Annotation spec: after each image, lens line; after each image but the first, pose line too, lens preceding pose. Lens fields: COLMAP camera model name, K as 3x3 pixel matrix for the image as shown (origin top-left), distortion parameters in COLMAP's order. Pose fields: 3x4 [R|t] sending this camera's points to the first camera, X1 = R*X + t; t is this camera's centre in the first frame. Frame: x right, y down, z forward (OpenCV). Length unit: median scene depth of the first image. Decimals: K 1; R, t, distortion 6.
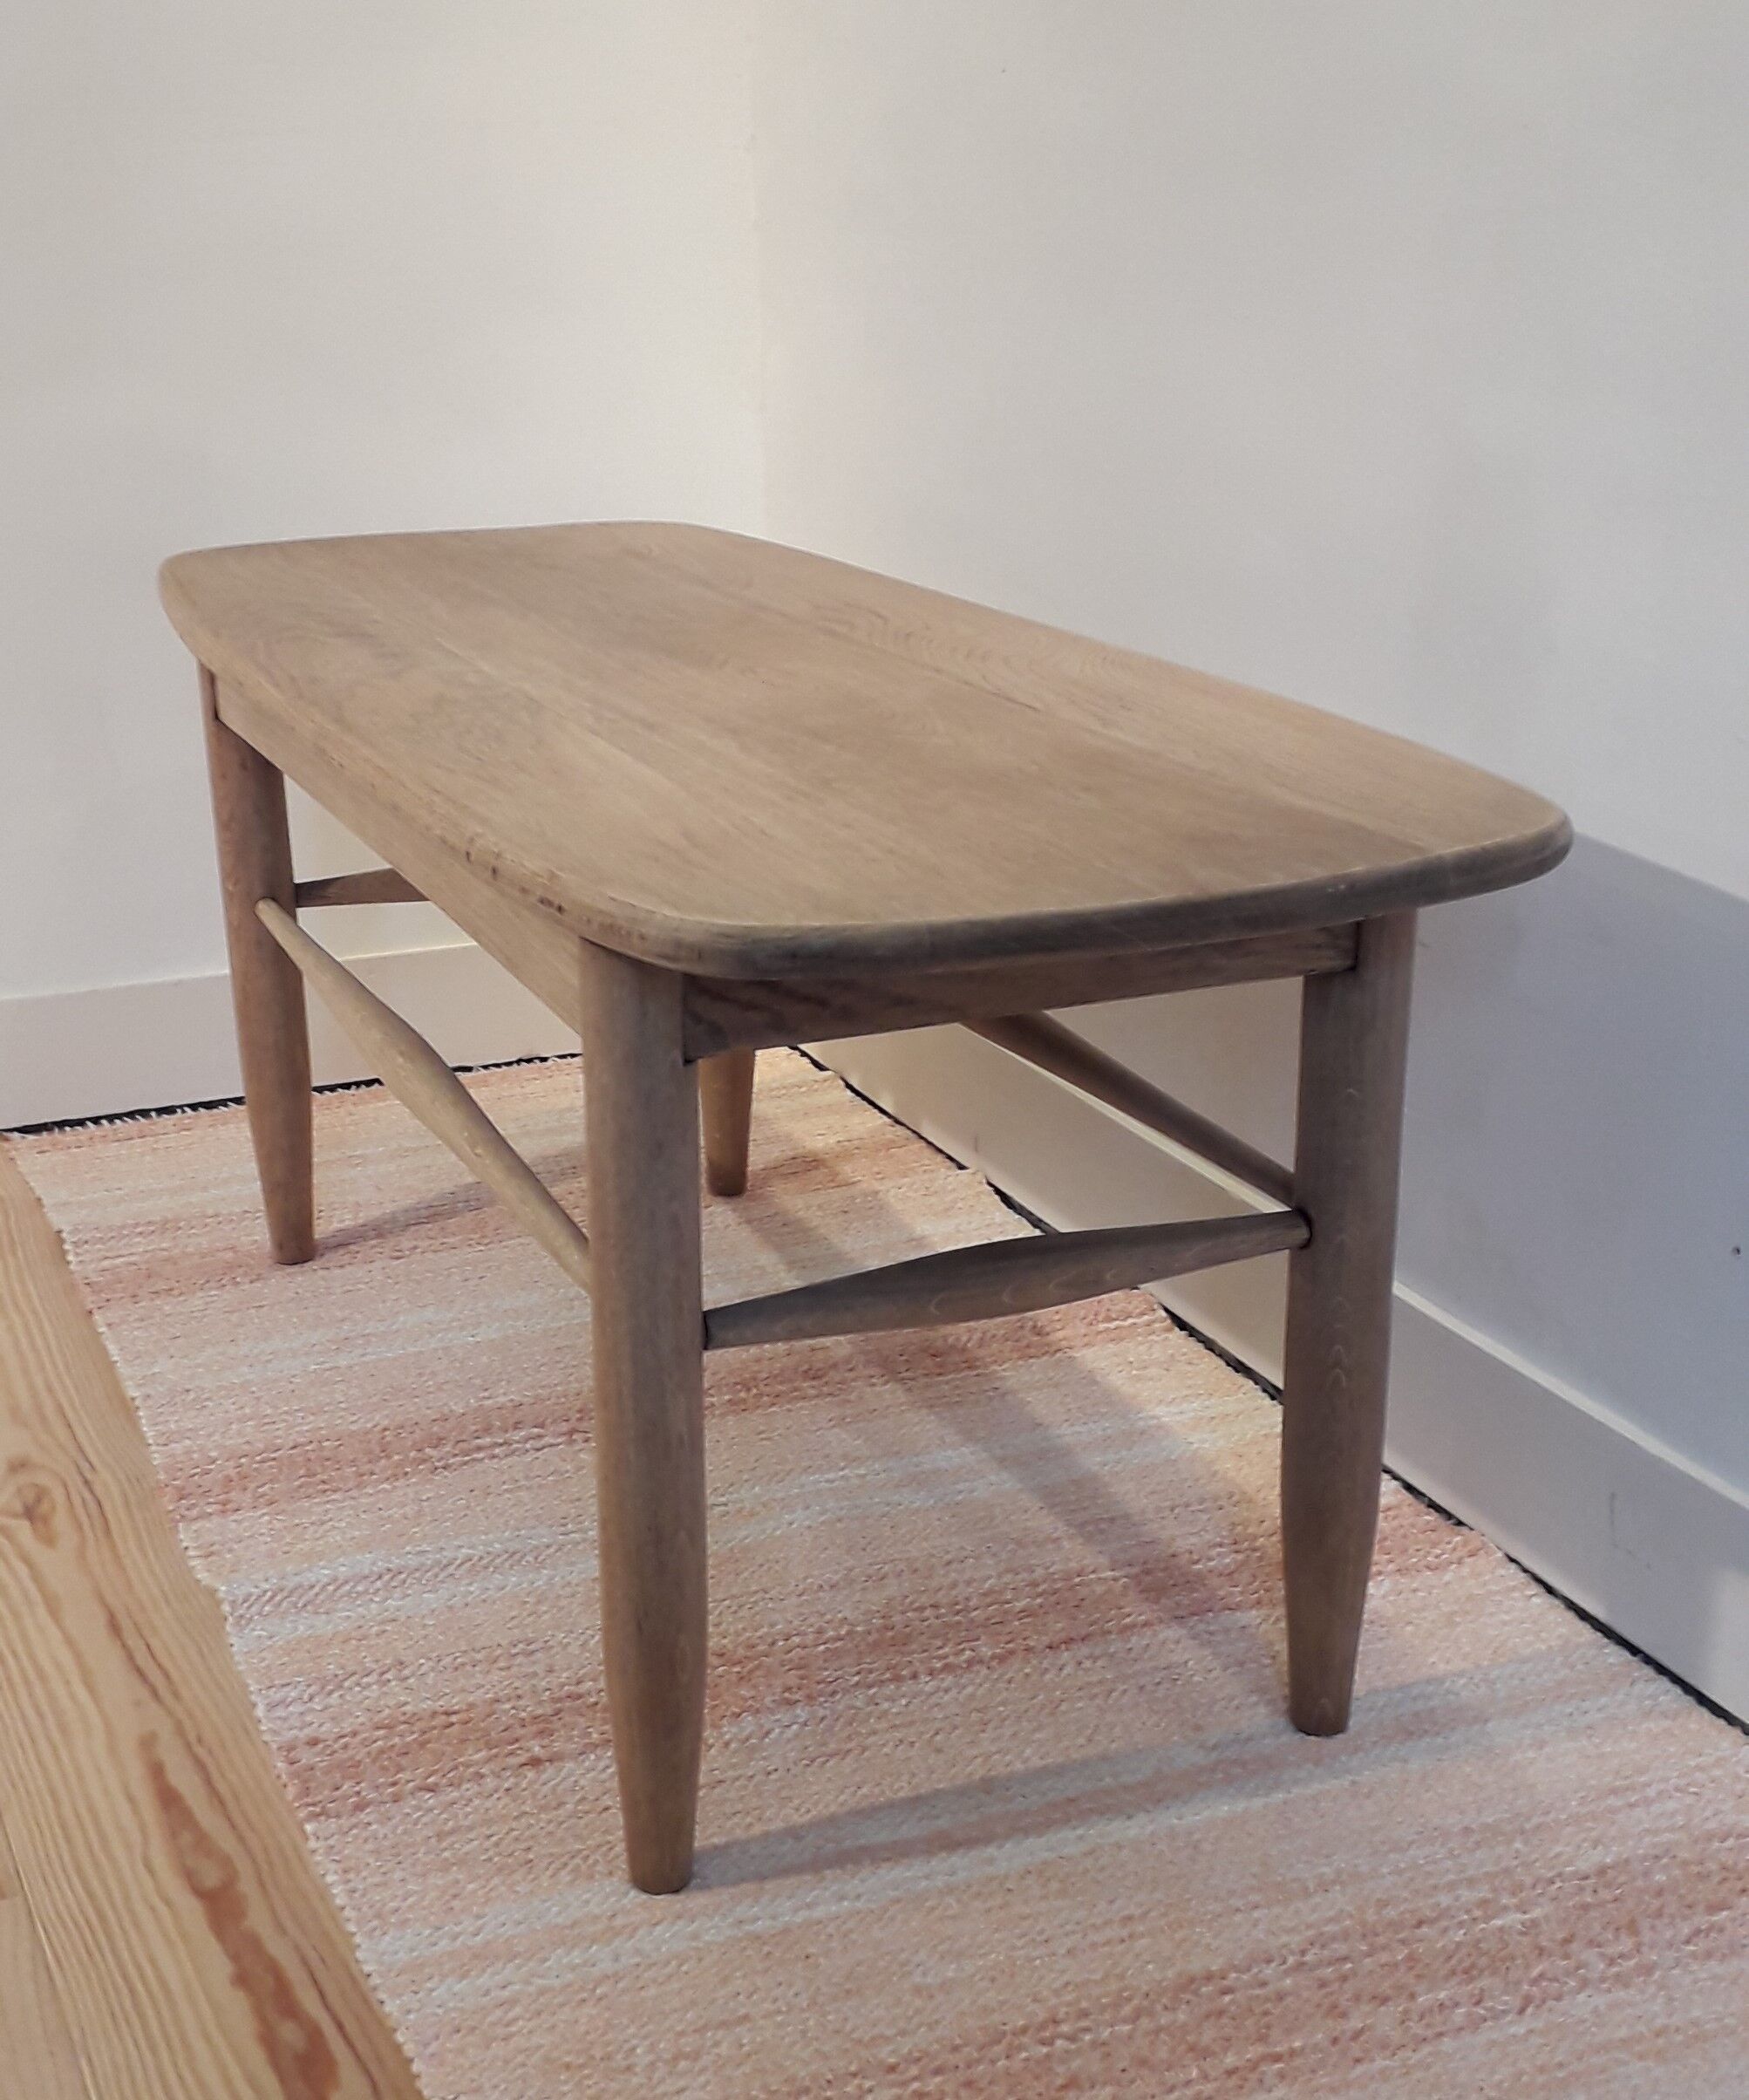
lens RADIAL K [[2737.5, 0, 720.0], [0, 2737.5, 1019.0], [0, 0, 1]] dist [0.079622, 0.000000]
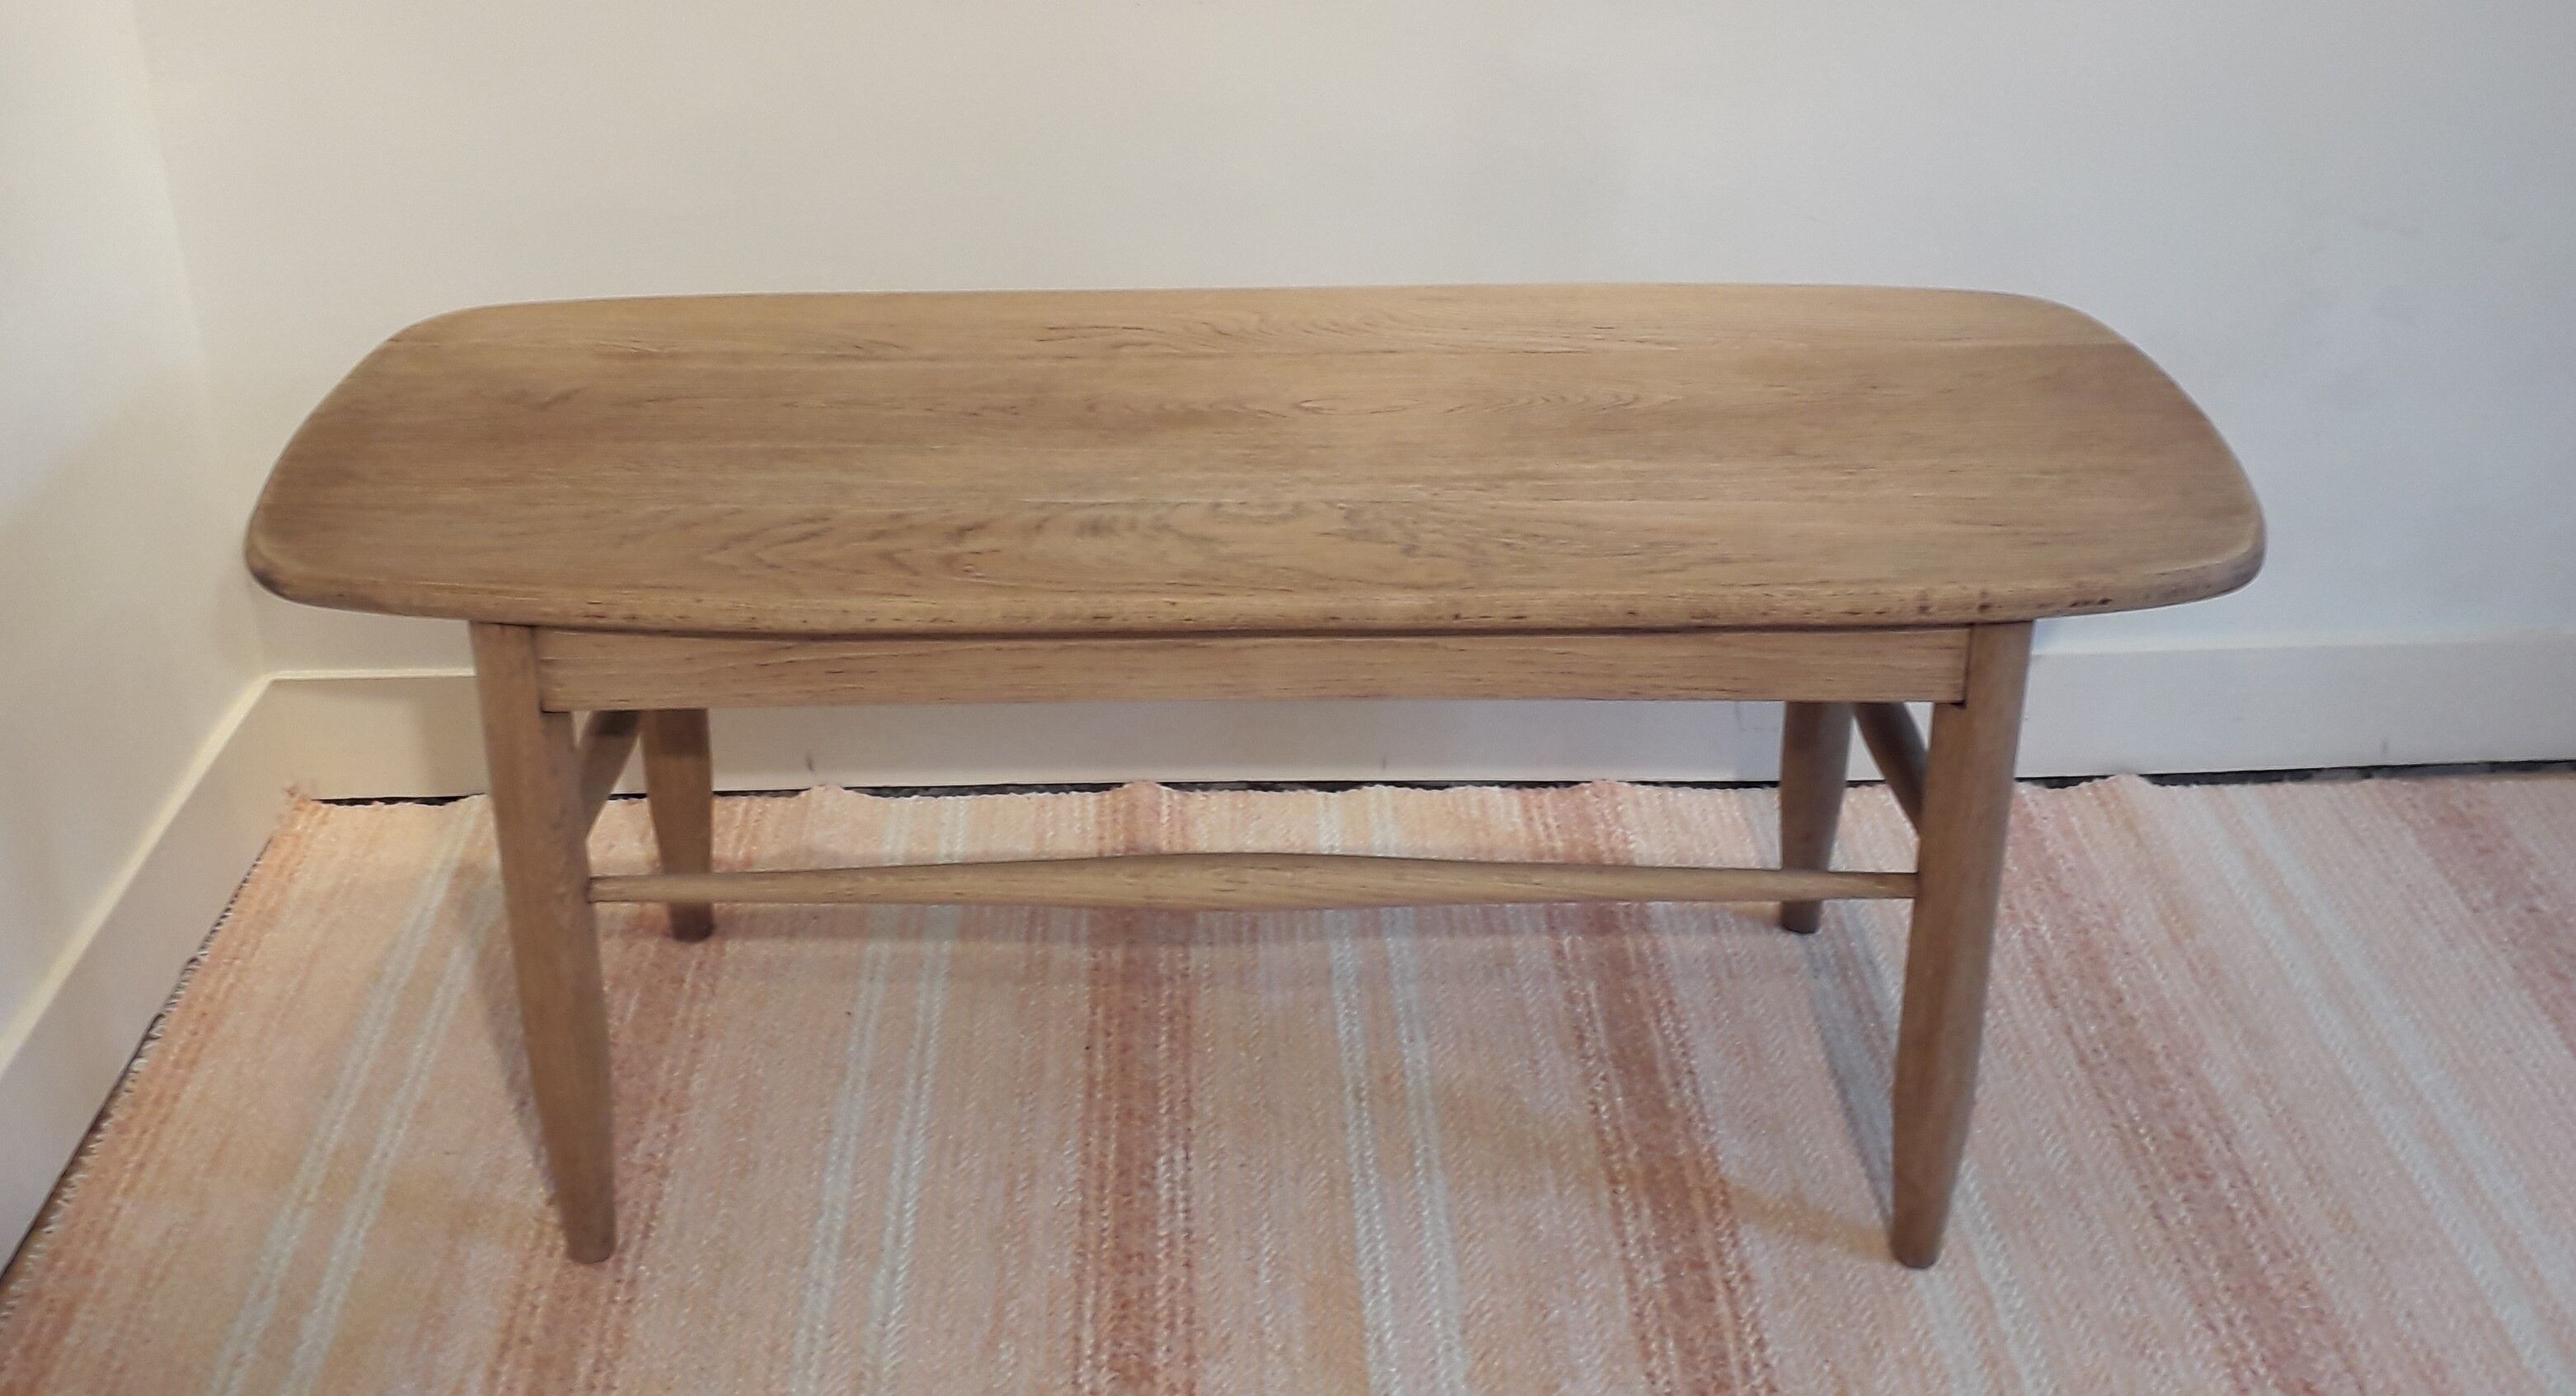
lens RADIAL K [[2556.8, 0, 1182.5], [0, 2556.8, 463.8], [0, 0, 1]] dist [0.097859, 0.000000]
pose [[0.368724, -0.373754, 0.851087, -1.016286], [0.278052, 0.918028, 0.282688, -0.467193], [-0.886978, 0.132413, 0.442422, 0.659781]]
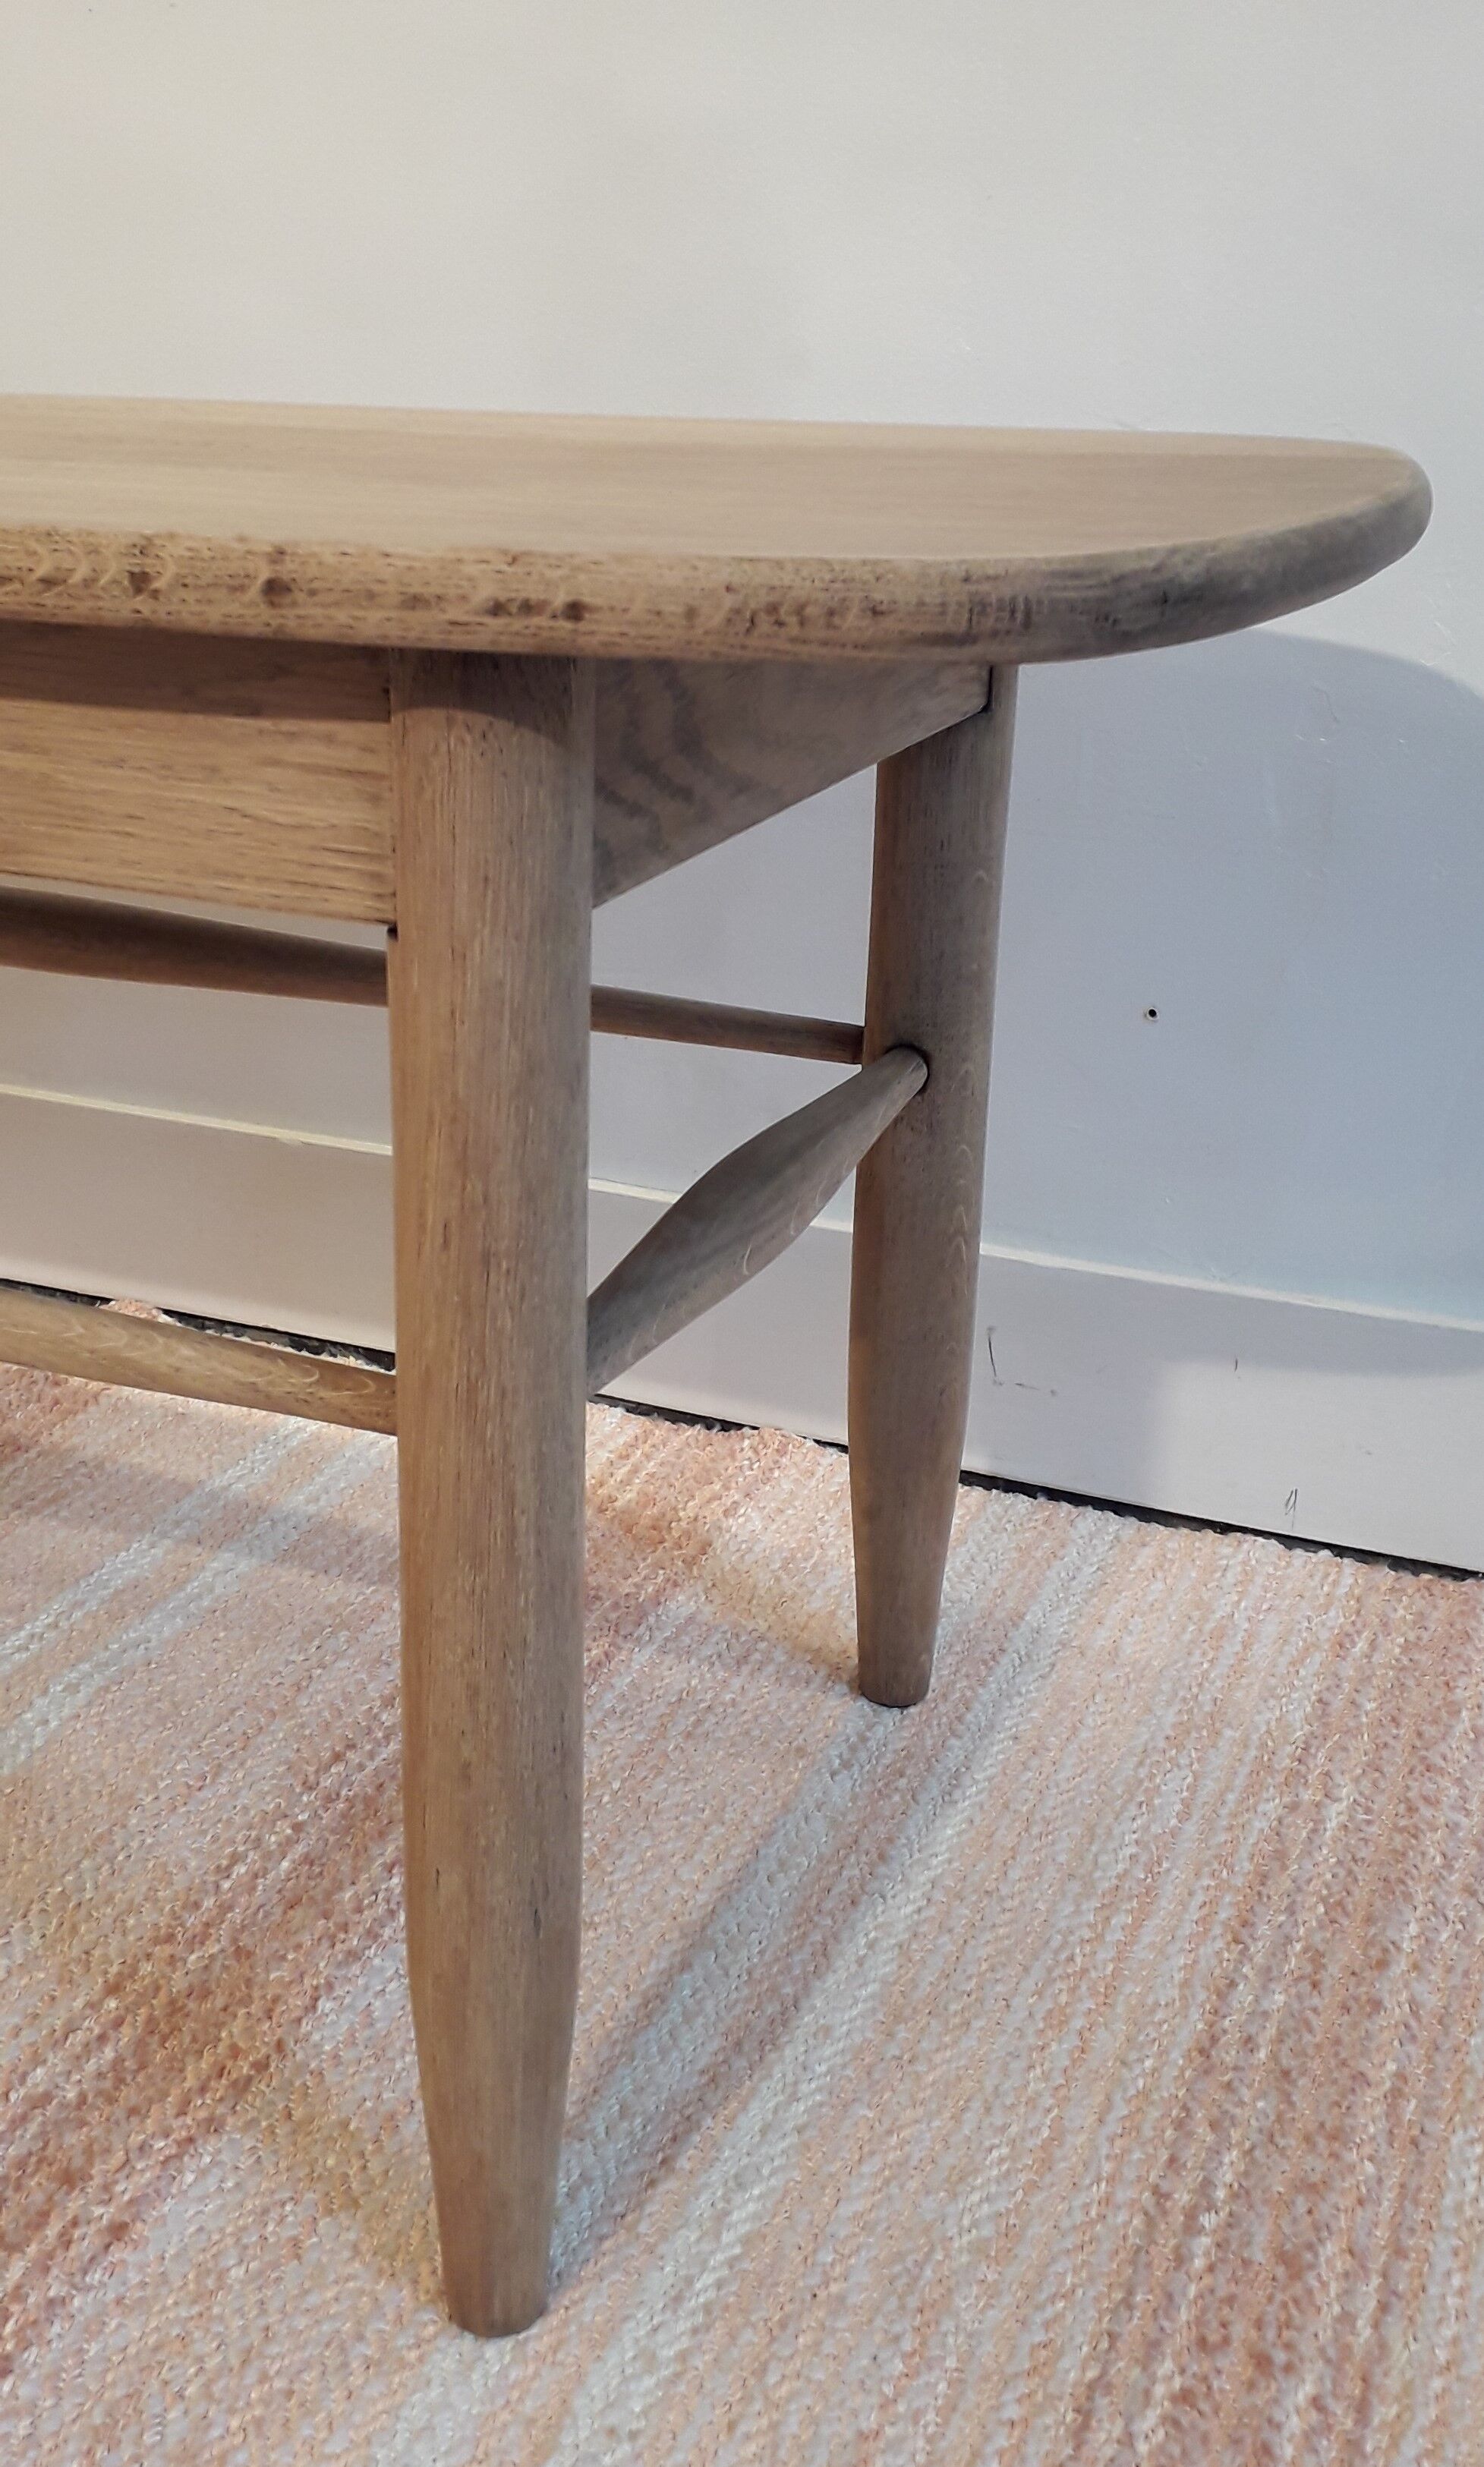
lens RADIAL K [[2431.6, 0, 542.7], [0, 2431.6, 1108.3], [0, 0, 1]] dist [0.041596, 0.000000]
pose [[0.726707, -0.198401, 0.657673, -0.297165], [0.187443, 0.978324, 0.088013, 0.007123], [-0.660880, 0.059317, 0.748144, 0.535228]]
